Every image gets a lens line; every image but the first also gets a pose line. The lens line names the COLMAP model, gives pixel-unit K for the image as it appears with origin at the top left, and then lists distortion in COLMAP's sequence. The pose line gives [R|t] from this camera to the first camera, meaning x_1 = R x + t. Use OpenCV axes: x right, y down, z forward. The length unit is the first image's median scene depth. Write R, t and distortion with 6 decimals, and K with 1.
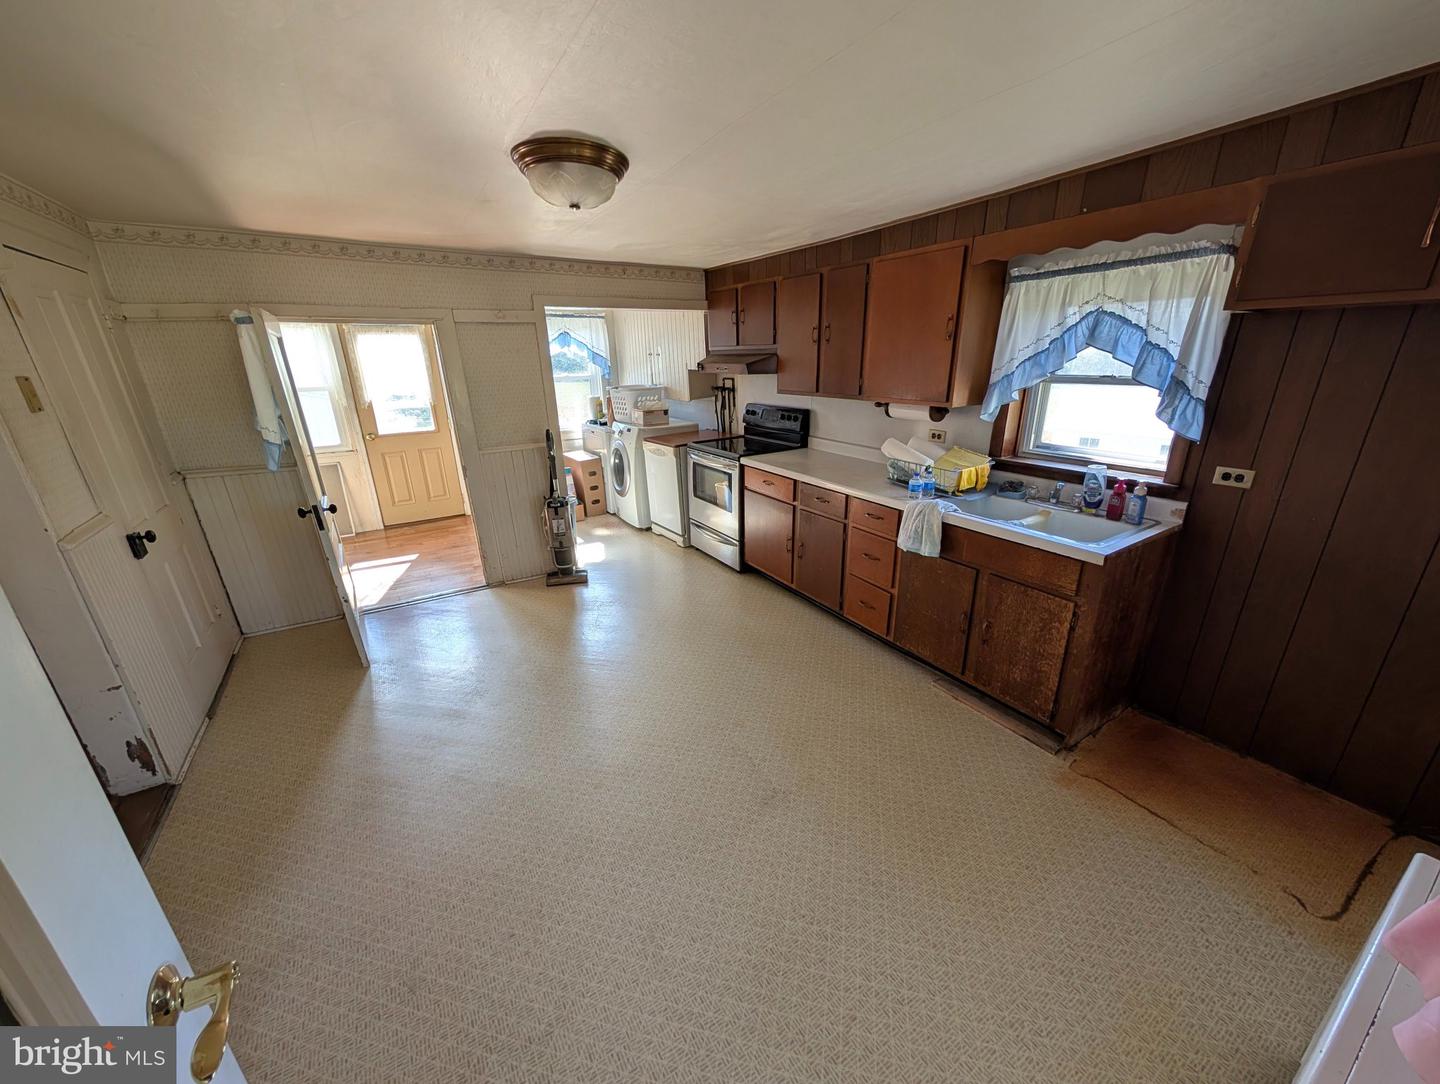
lens RADIAL K [[543.0, 0, 720.0], [0, 543.0, 542.0], [0, 0, 1]] dist [-0.000802, 0.000014]
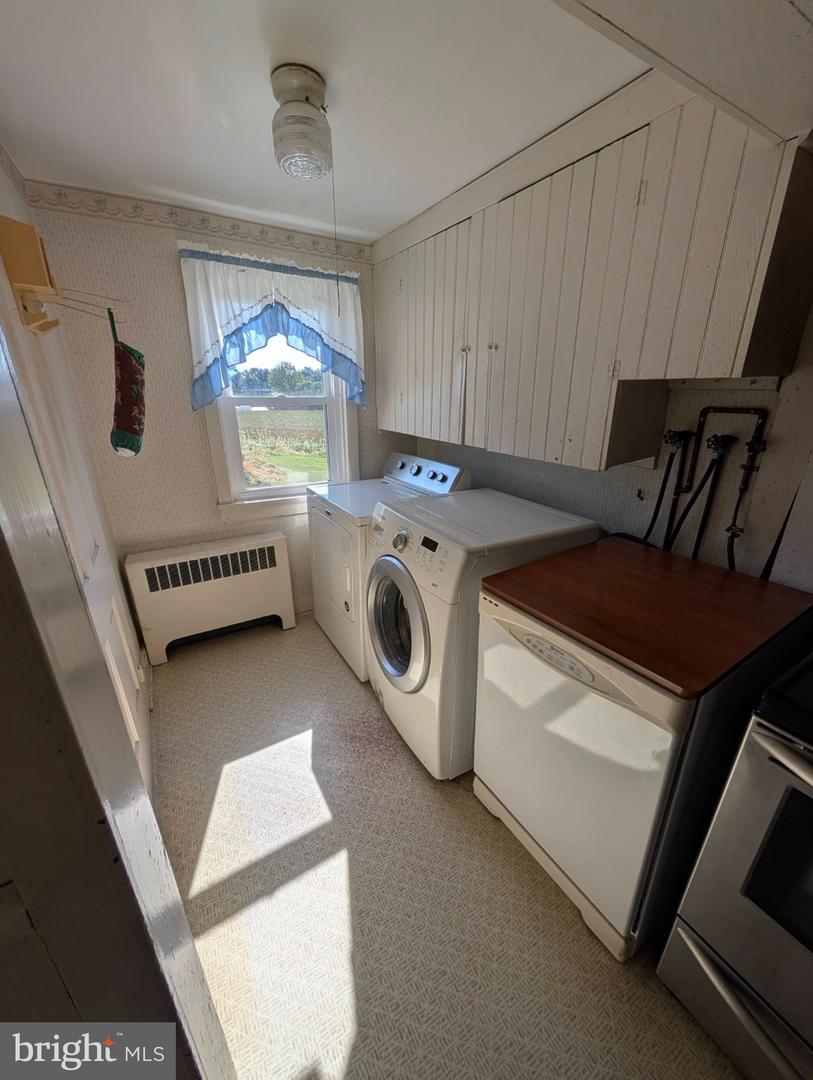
lens RADIAL K [[402.0, 0, 406.5], [0, 402.0, 540.0], [0, 0, 1]] dist [0.000610, 0.000177]
pose [[0.999383, 0.032324, -0.013750, -0.198422], [-0.032039, 0.999278, 0.020417, -0.232974], [0.014400, -0.019964, 0.999697, 0.794197]]
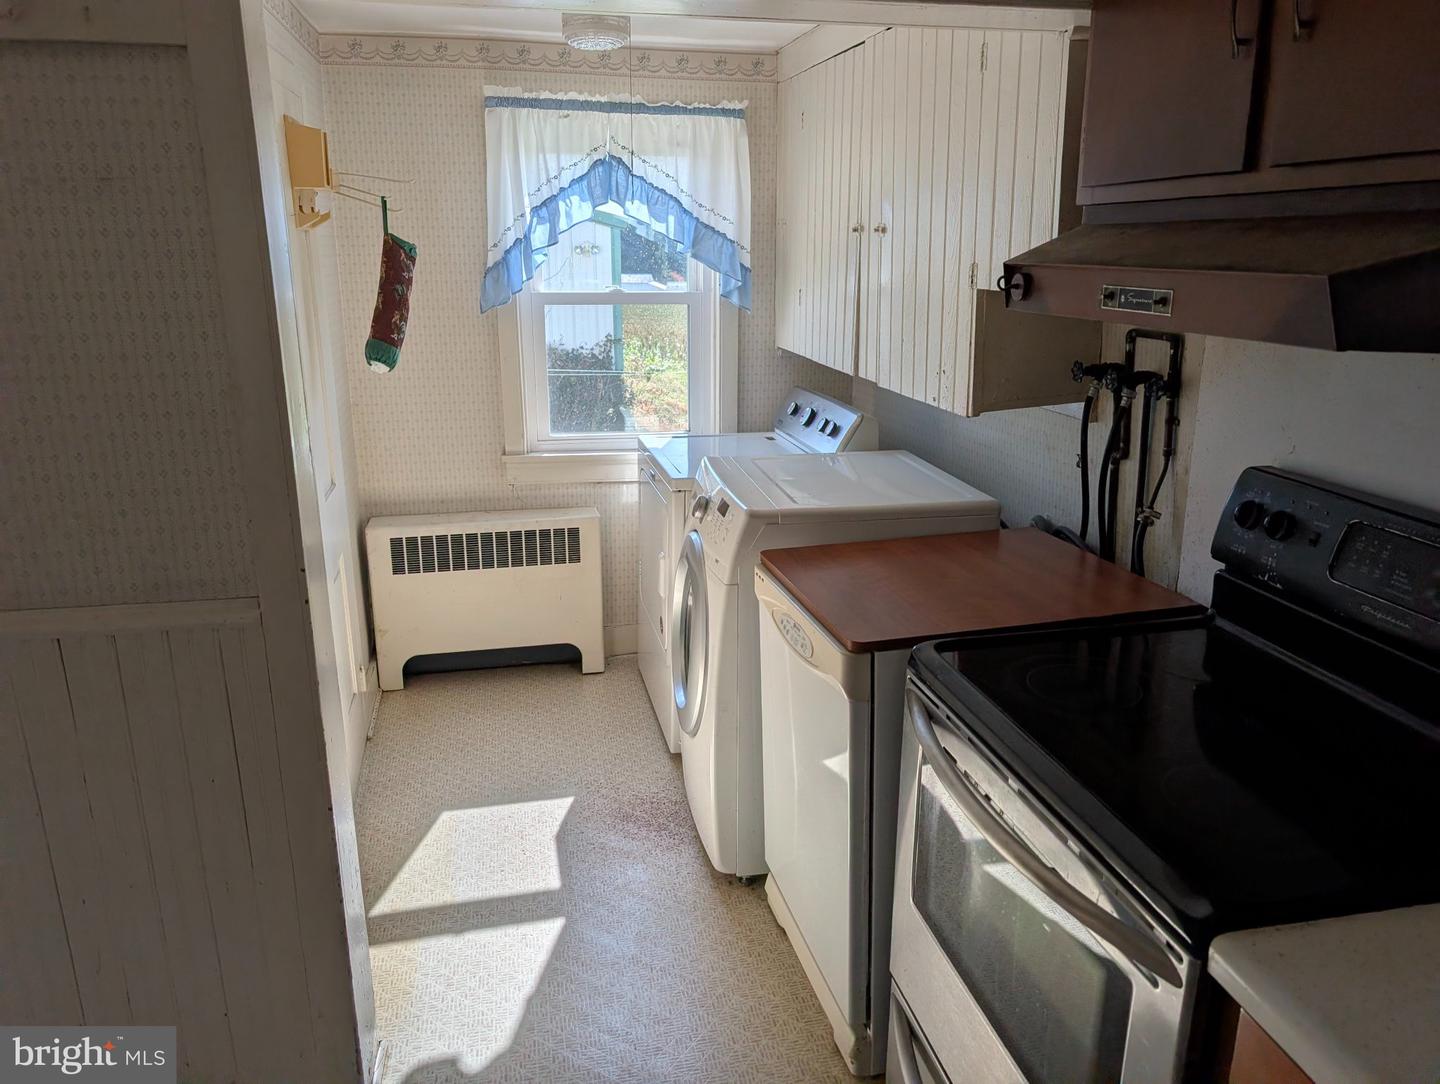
lens RADIAL K [[1036.1, 0, 736.1], [0, 1036.1, 527.3], [0, 0, 1]] dist [0.013907, -0.004619]
pose [[0.942775, 0.109970, -0.314774, -0.004370], [-0.130768, 0.990361, -0.045666, -0.189684], [0.306718, 0.084215, 0.948068, 0.575035]]
